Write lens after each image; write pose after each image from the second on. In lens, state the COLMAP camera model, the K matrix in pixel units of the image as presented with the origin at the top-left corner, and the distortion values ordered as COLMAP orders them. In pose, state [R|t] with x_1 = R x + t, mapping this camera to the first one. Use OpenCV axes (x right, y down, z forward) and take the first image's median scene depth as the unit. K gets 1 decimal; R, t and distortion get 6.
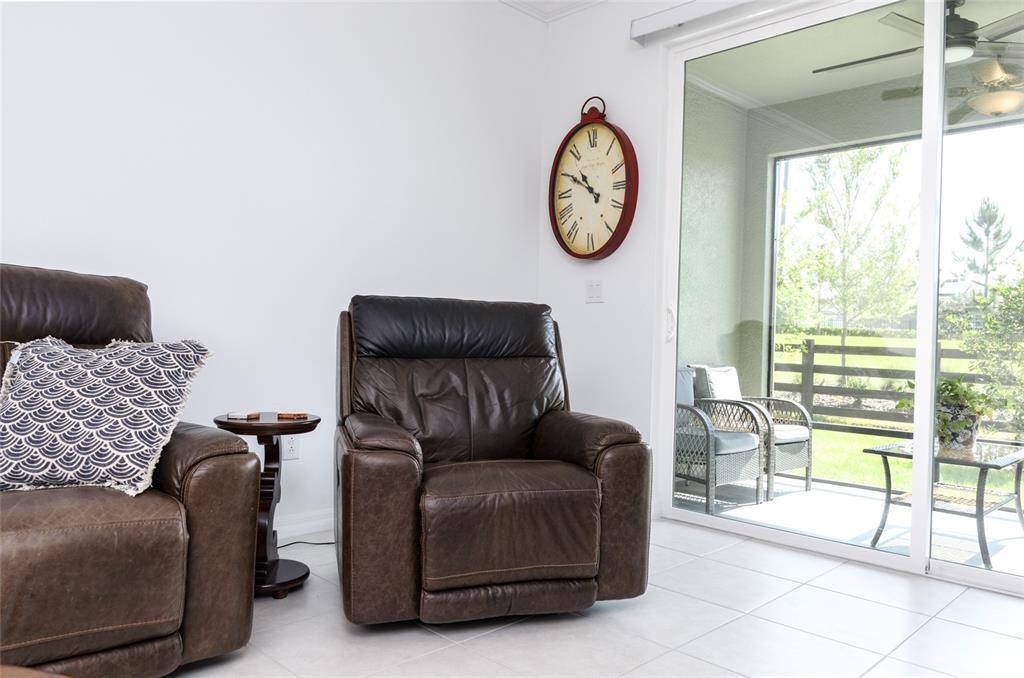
lens RADIAL K [[749.4, 0, 513.0], [0, 749.4, 339.1], [0, 0, 1]] dist [0.008924, -0.008529]
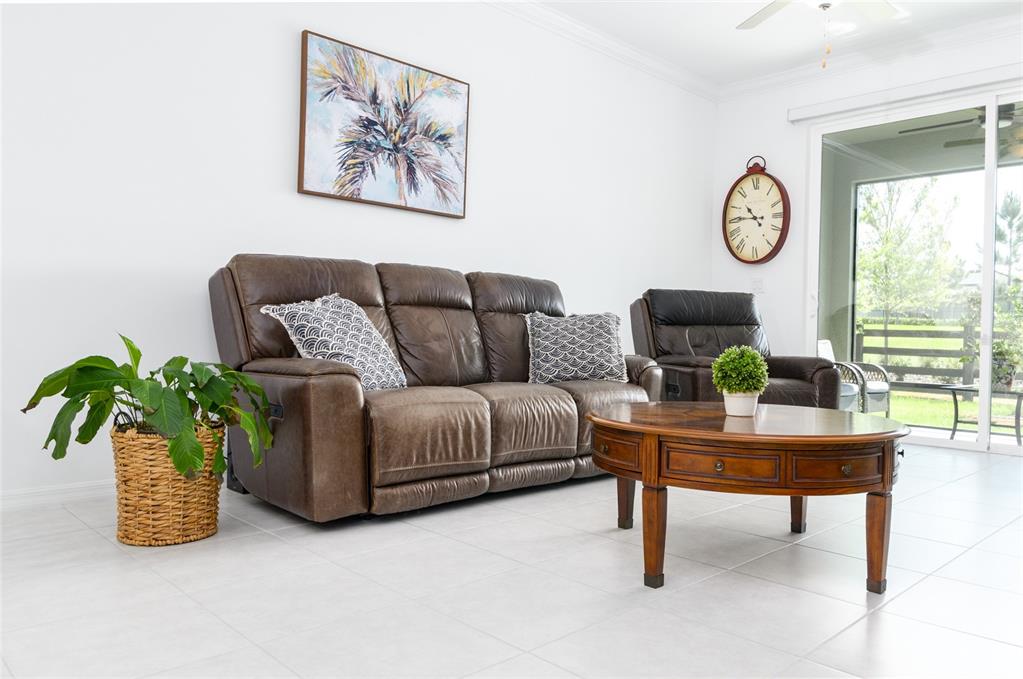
lens RADIAL K [[748.7, 0, 510.0], [0, 748.7, 339.4], [0, 0, 1]] dist [0.008924, -0.008529]
pose [[0.999754, -0.005684, -0.021454, -0.346730], [0.005895, 0.999935, 0.009805, 0.026807], [0.021397, -0.009929, 0.999722, -0.504013]]
